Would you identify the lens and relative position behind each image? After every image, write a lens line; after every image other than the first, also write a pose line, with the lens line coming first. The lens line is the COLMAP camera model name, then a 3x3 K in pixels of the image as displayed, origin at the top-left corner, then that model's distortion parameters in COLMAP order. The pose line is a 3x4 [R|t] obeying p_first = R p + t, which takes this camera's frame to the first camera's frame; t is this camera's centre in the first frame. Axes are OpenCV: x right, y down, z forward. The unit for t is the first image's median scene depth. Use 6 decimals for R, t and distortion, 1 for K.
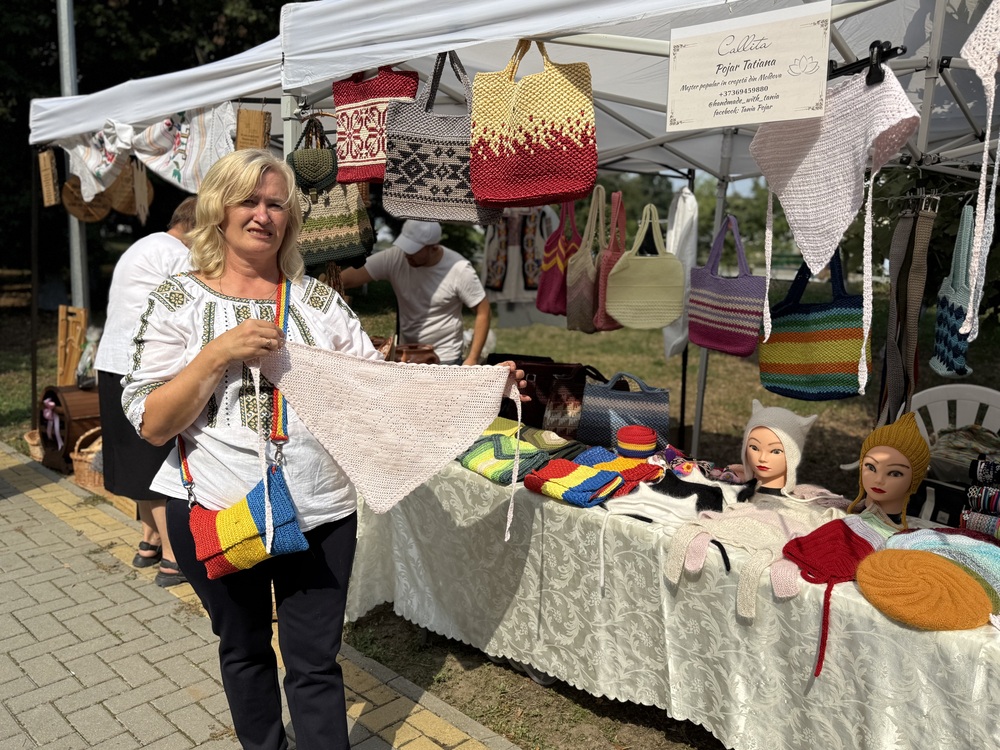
lens RADIAL K [[789.9, 0, 500.0], [0, 789.9, 375.0], [0, 0, 1]] dist [0.001235, 0.000173]
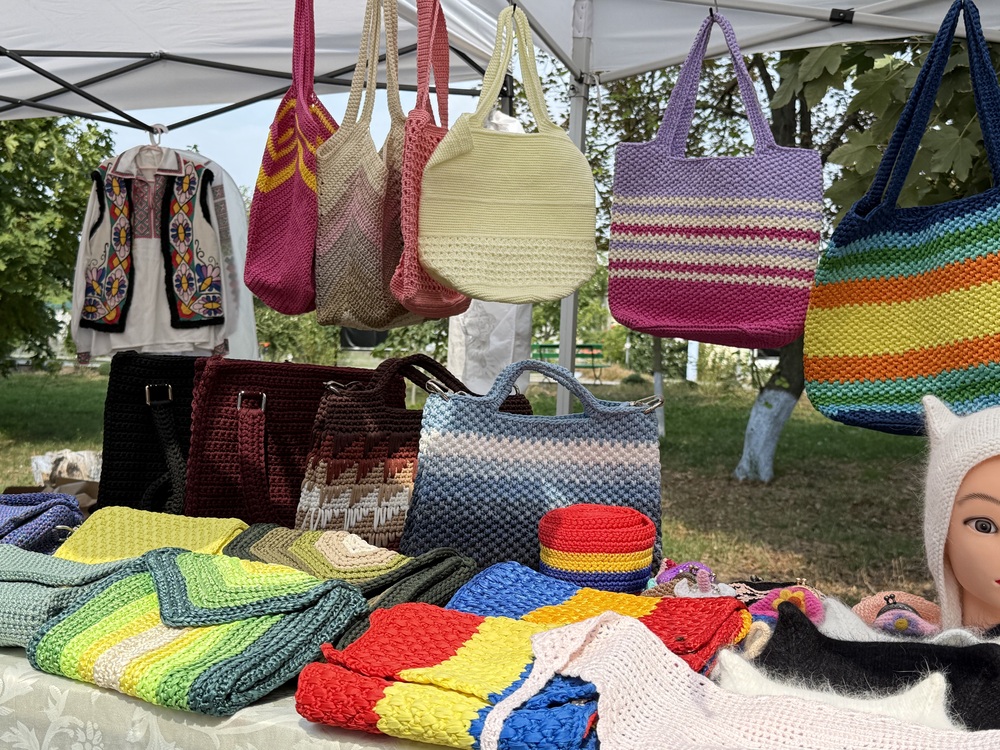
lens RADIAL K [[1224.2, 0, 500.0], [0, 1224.2, 375.0], [0, 0, 1]] dist [0.002945, 0.425976]
pose [[0.950124, -0.017335, 0.311390, -0.012601], [0.064786, 0.987644, -0.142693, 0.039659], [-0.305069, 0.155750, 0.939508, 0.246423]]
